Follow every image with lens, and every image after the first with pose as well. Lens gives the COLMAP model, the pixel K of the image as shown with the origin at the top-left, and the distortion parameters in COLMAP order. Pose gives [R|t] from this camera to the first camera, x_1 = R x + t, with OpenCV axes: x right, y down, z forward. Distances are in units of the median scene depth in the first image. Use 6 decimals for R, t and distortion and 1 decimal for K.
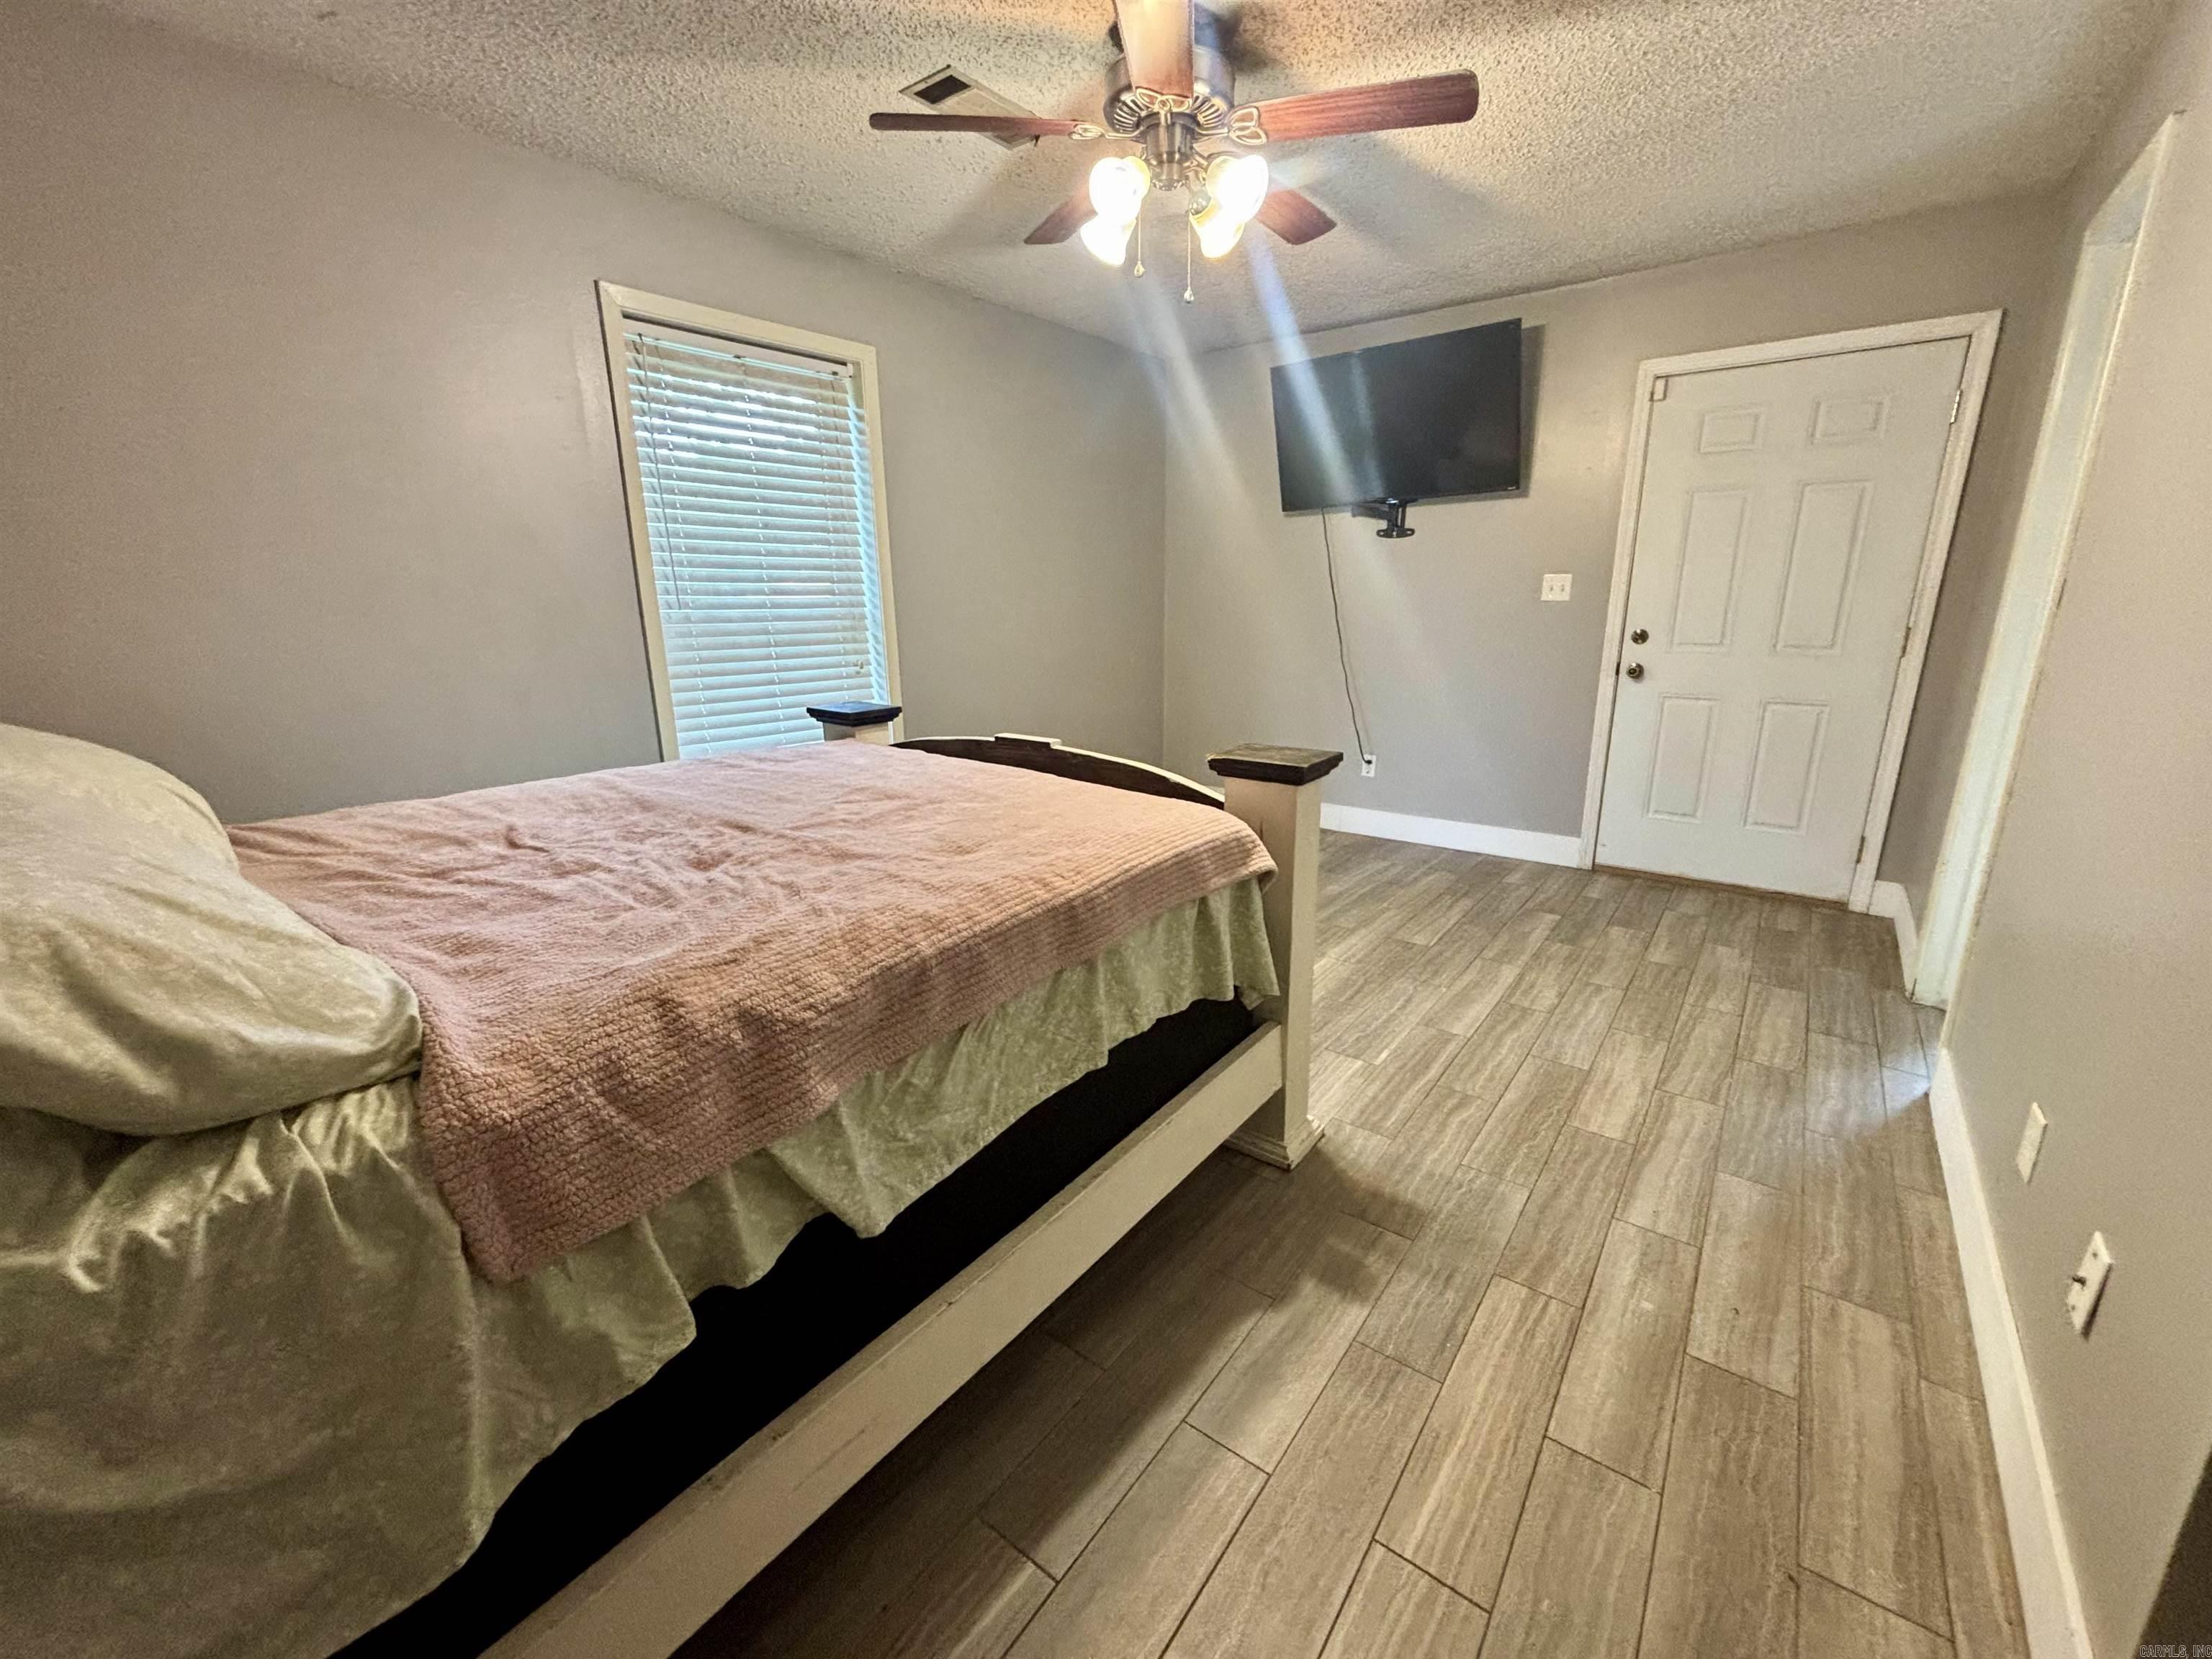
lens RADIAL K [[899.8, 0, 1104.5], [0, 899.8, 827.4], [0, 0, 1]] dist [-0.002819, 0.000410]
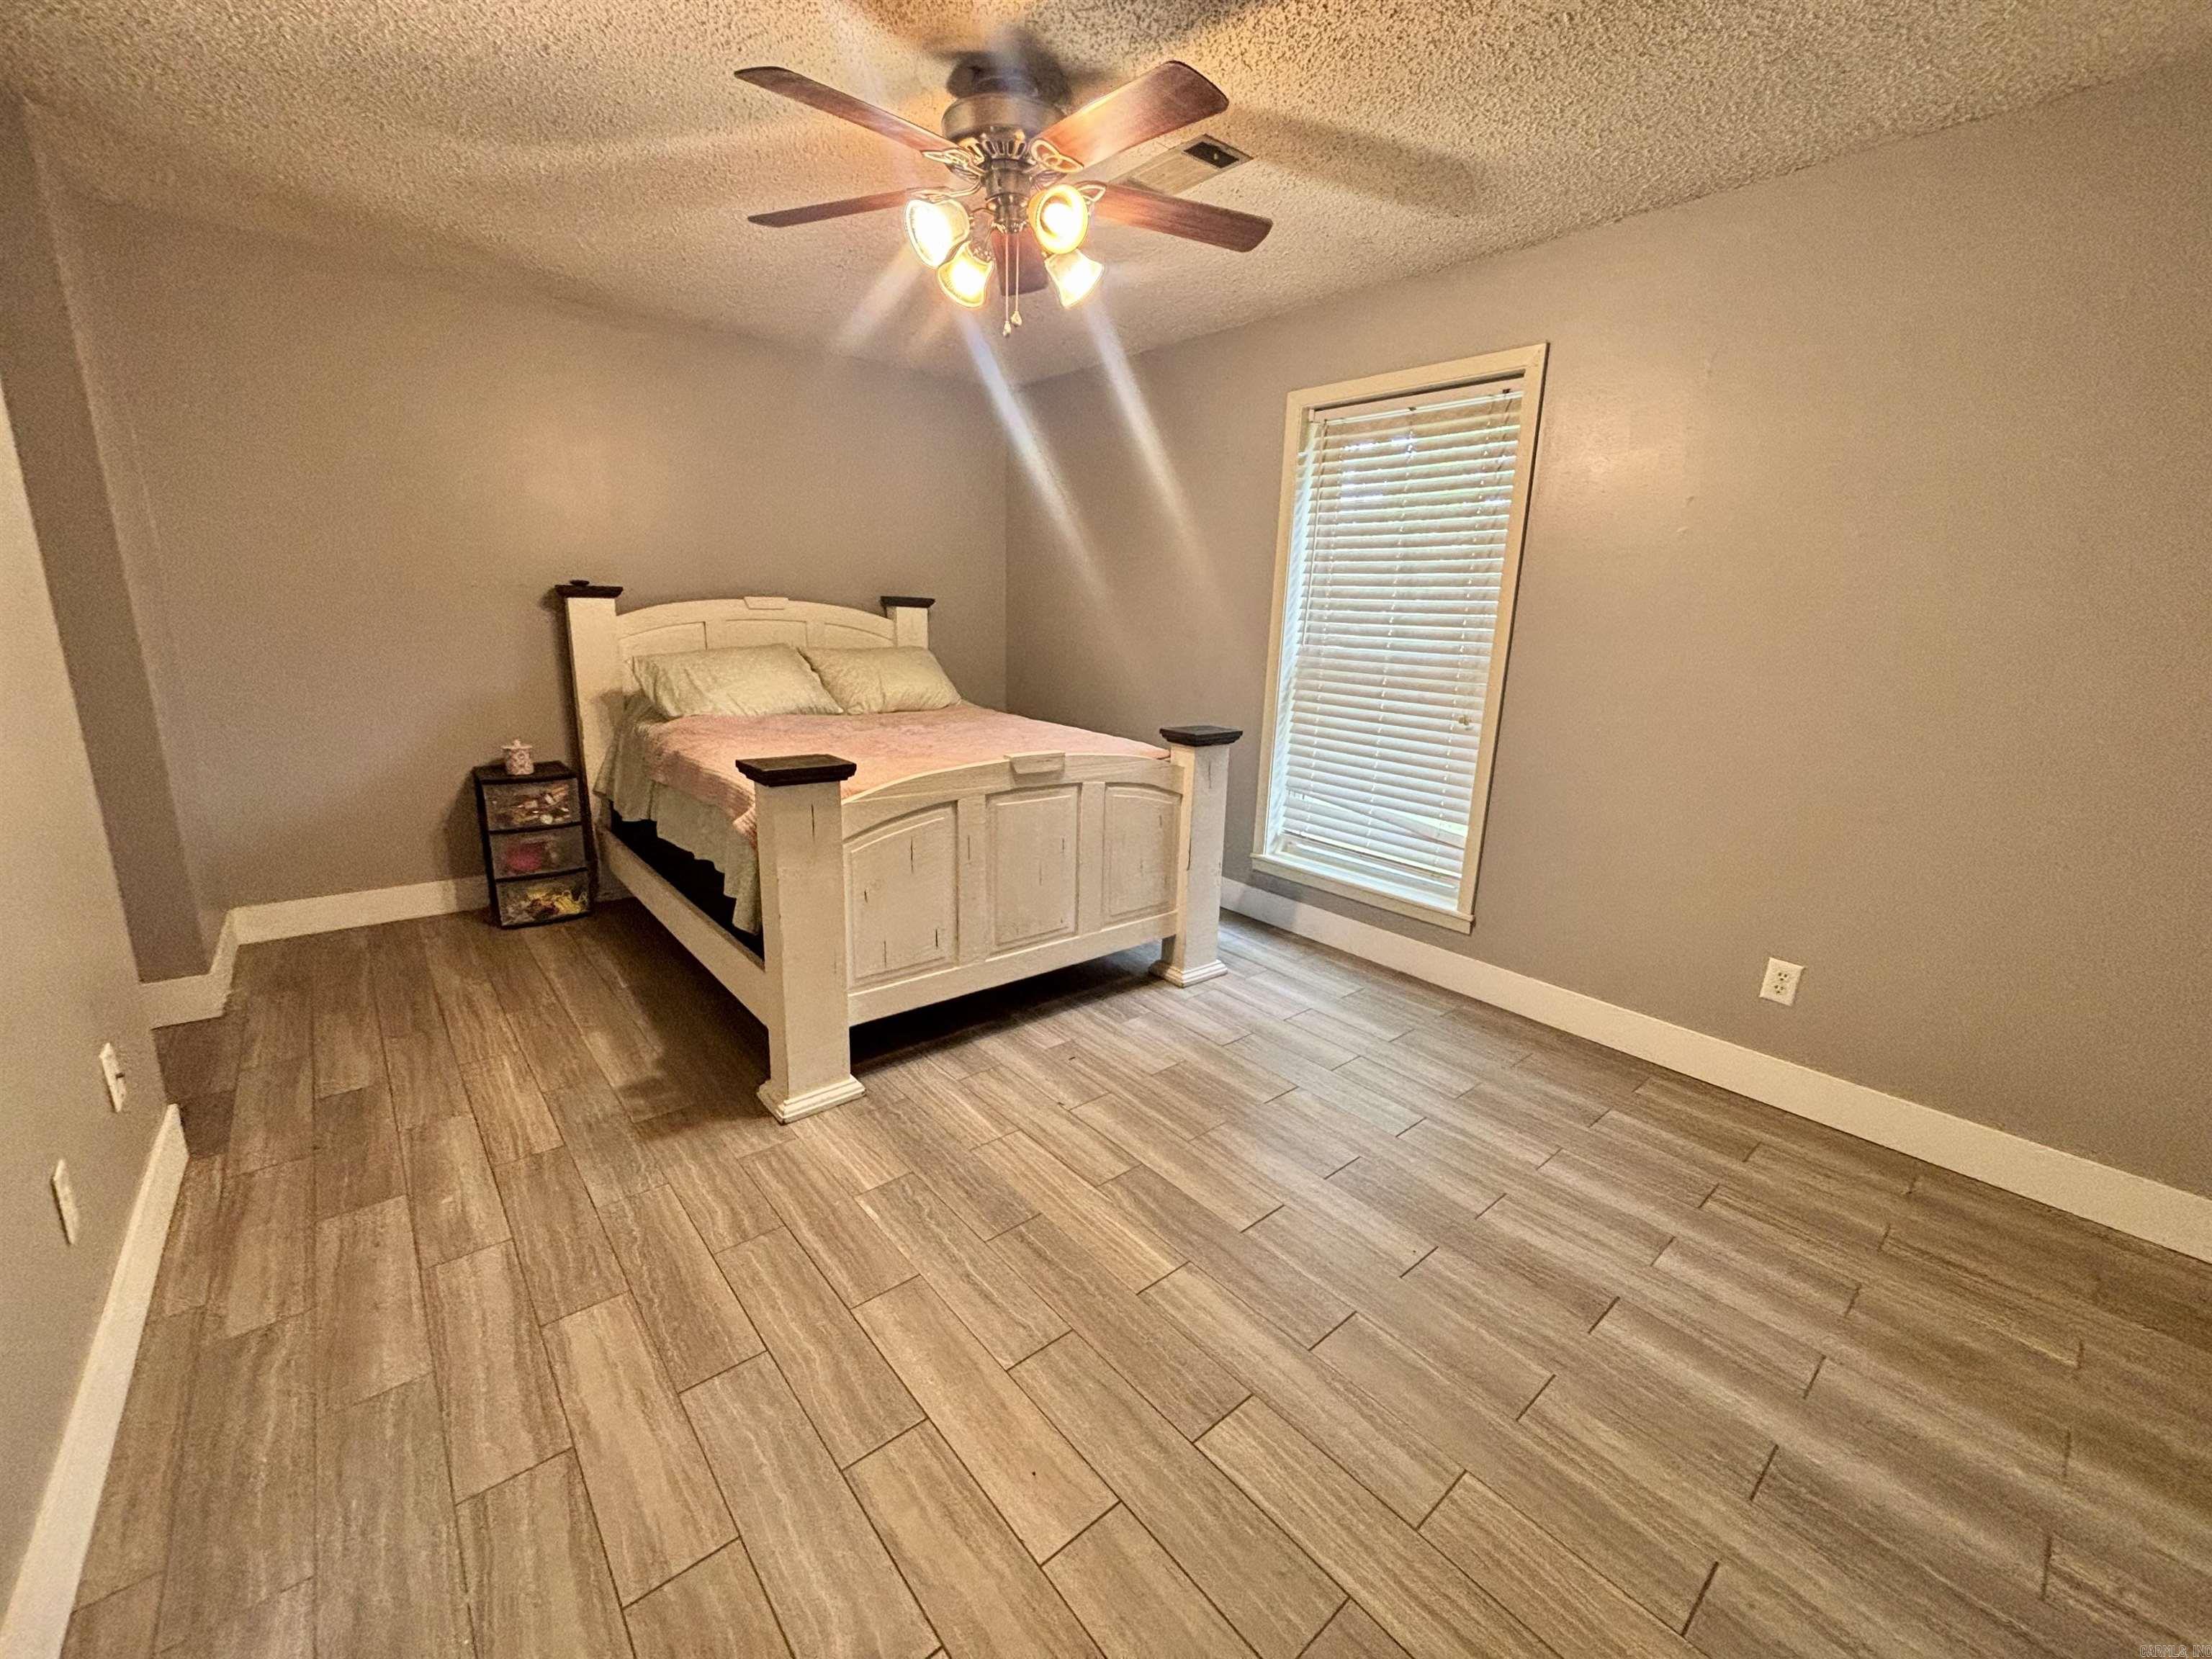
lens RADIAL K [[899.8, 0, 1104.6], [0, 899.8, 830.6], [0, 0, 1]] dist [-0.002819, 0.000410]
pose [[-0.213603, 0.232990, -0.948730, 1.270826], [-0.279405, 0.916007, 0.287861, -0.461633], [0.936113, 0.326568, -0.130563, 1.600916]]
